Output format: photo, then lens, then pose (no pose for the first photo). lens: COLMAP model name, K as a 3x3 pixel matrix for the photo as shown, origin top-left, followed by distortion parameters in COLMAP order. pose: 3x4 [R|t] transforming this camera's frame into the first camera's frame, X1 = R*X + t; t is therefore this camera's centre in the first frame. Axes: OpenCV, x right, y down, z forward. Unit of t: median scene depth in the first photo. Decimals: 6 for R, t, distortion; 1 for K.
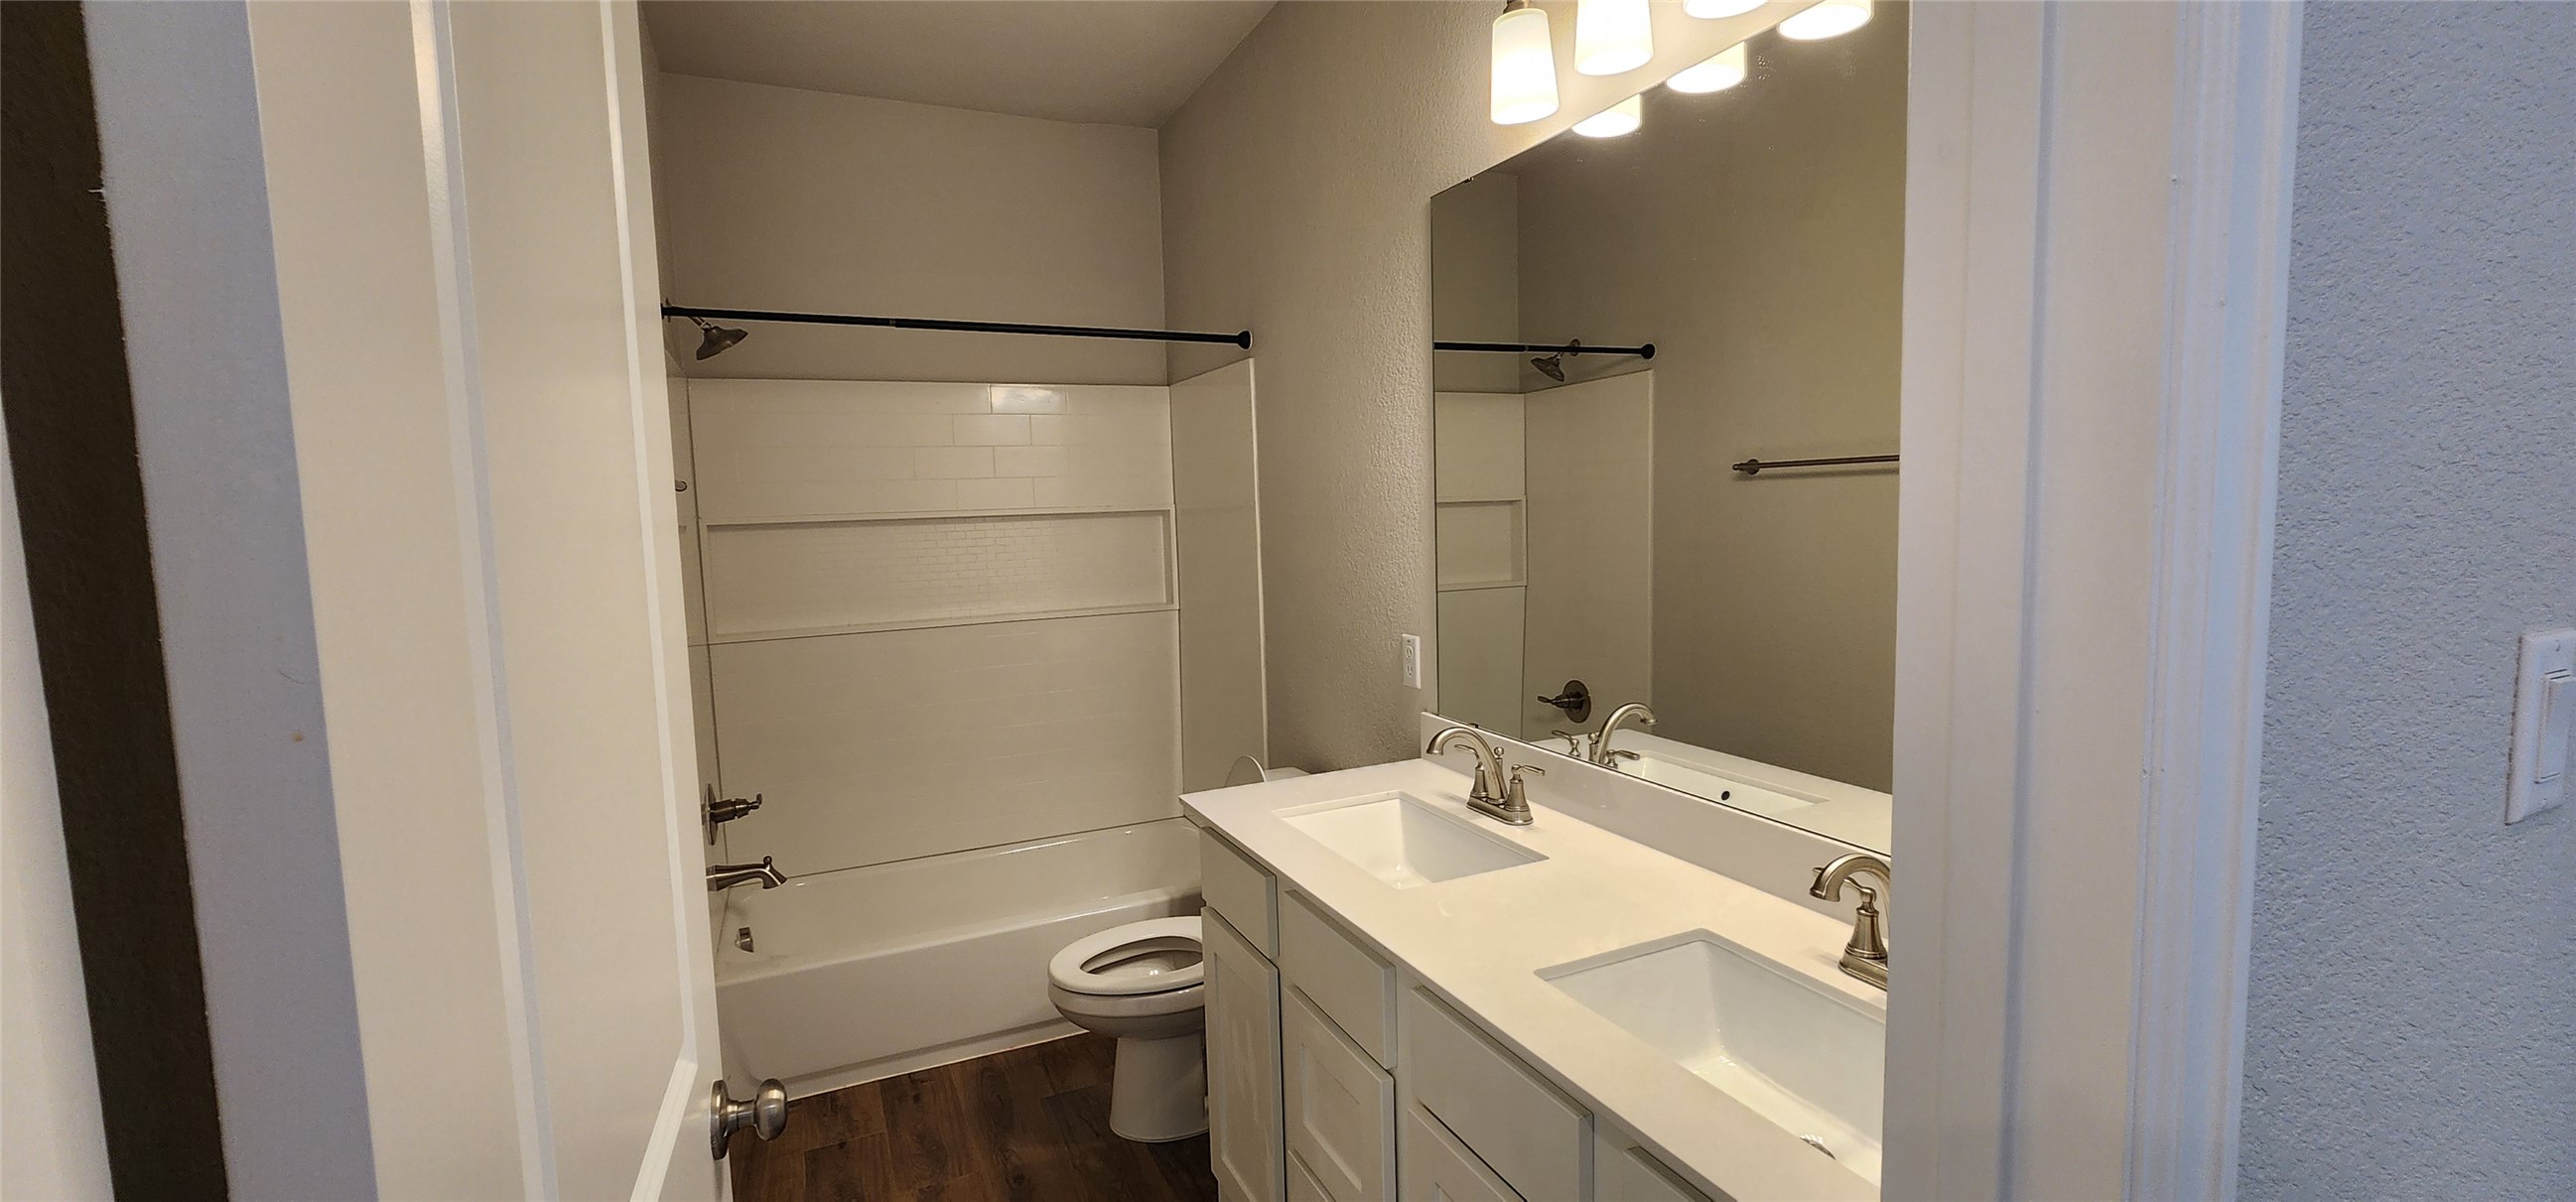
lens RADIAL K [[1064.6, 0, 1273.7], [0, 1064.6, 609.4], [0, 0, 1]] dist [-0.006094, -0.000231]
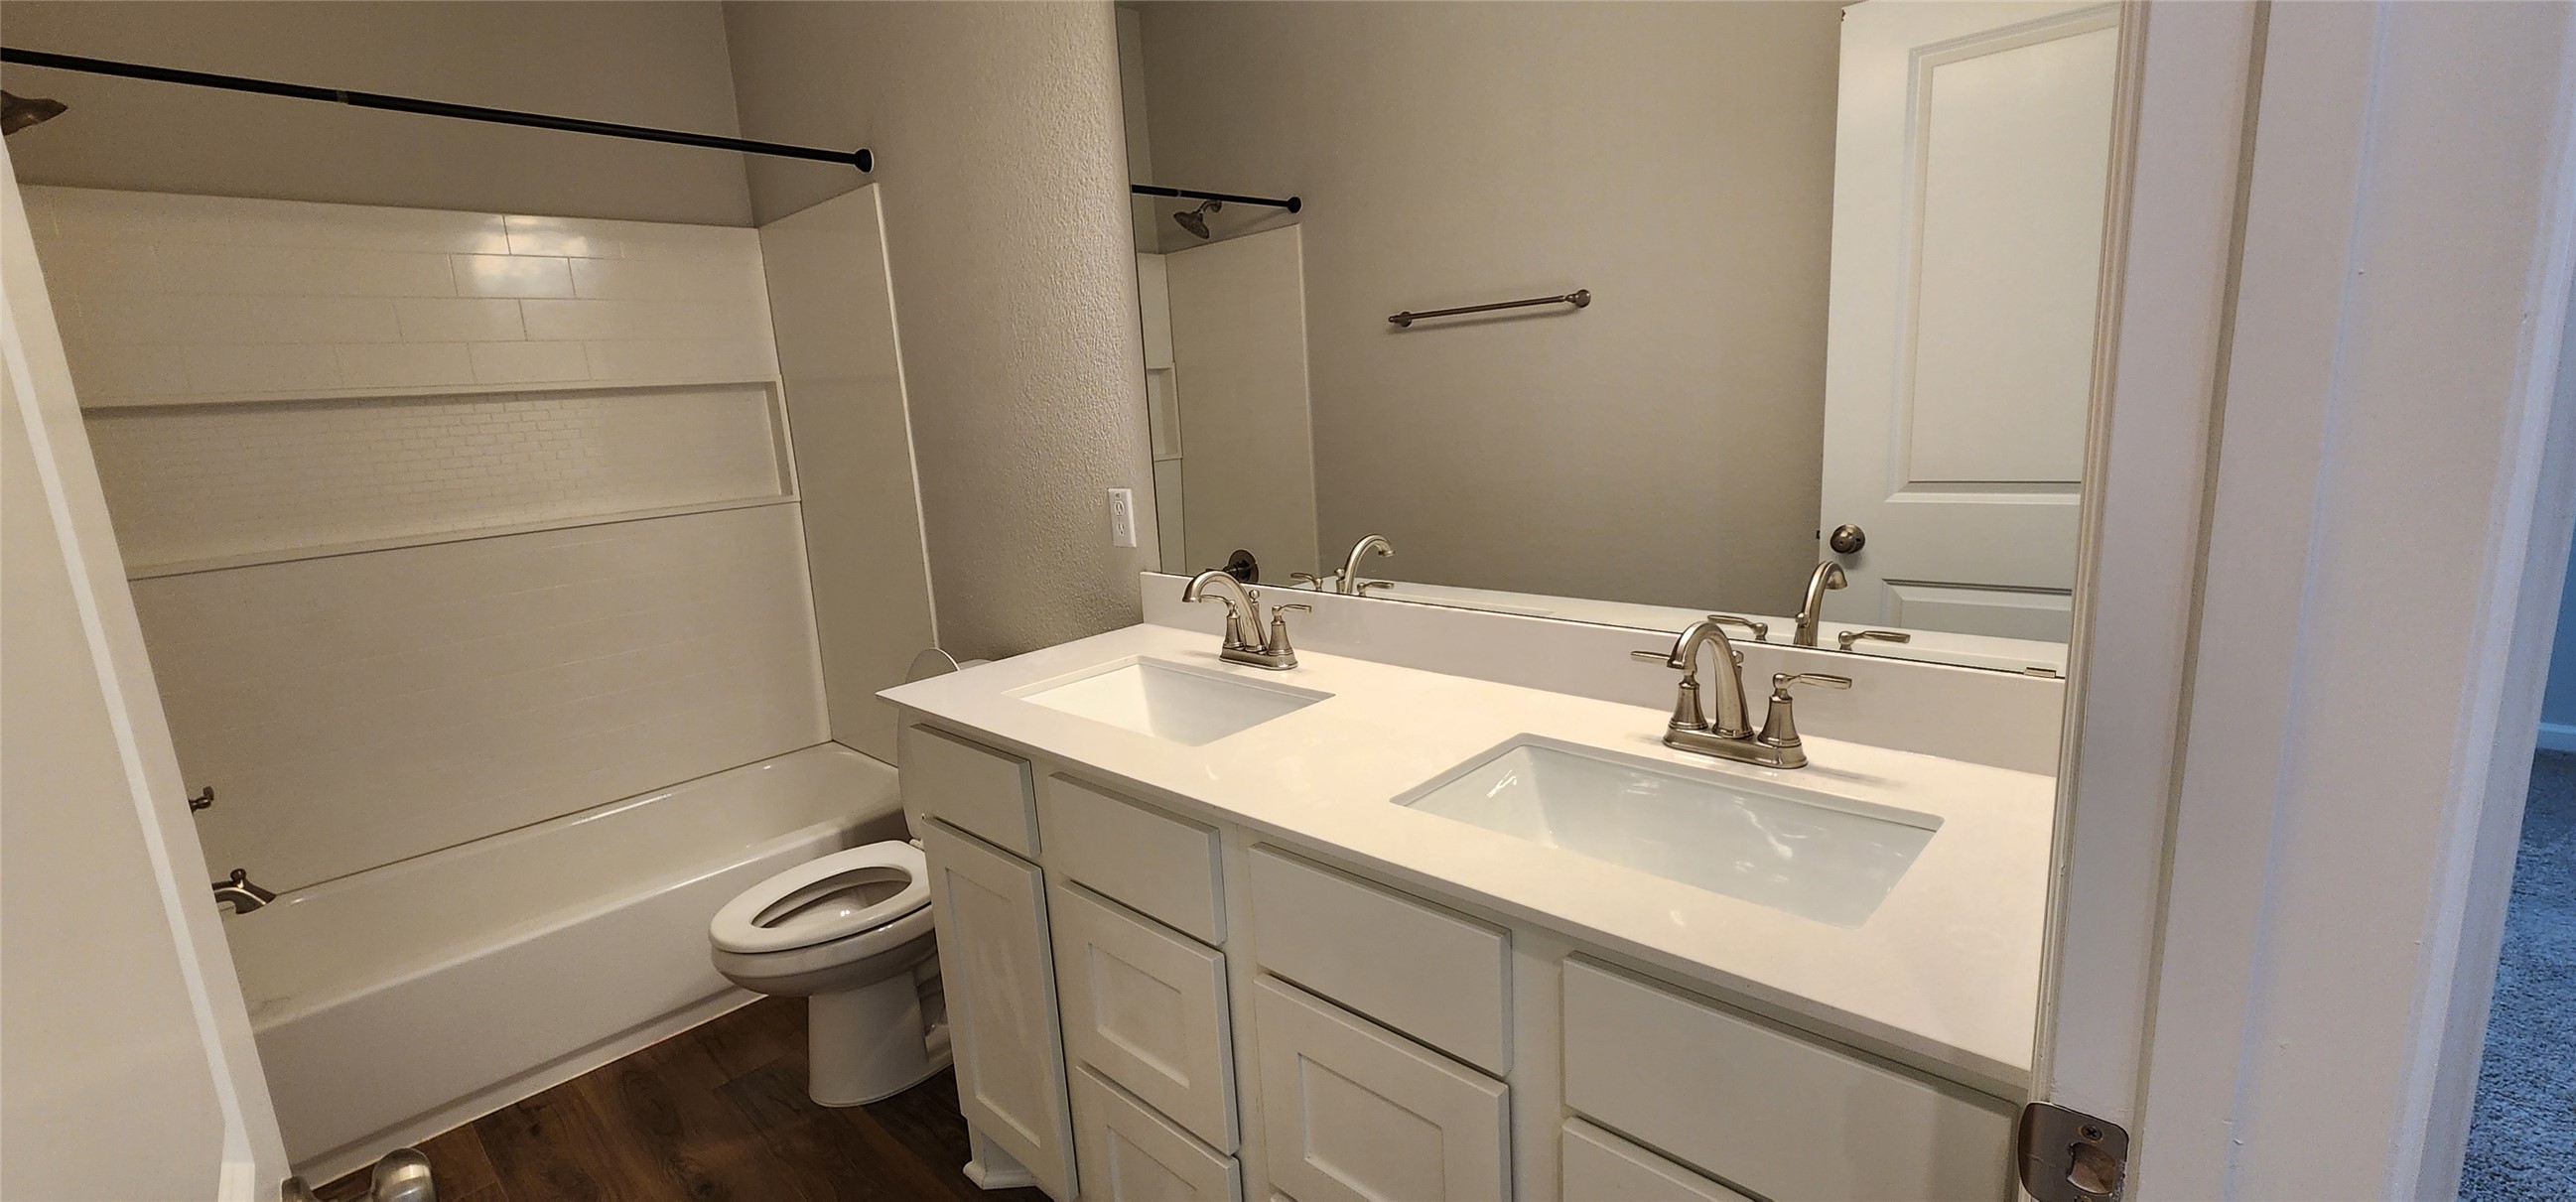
lens RADIAL K [[1064.6, 0, 1280.7], [0, 1064.6, 611.0], [0, 0, 1]] dist [-0.006094, -0.000231]
pose [[0.926827, -0.101822, 0.361421, -0.074730], [0.069736, 0.992463, 0.100771, 0.042572], [-0.368957, -0.068194, 0.926941, 0.105995]]
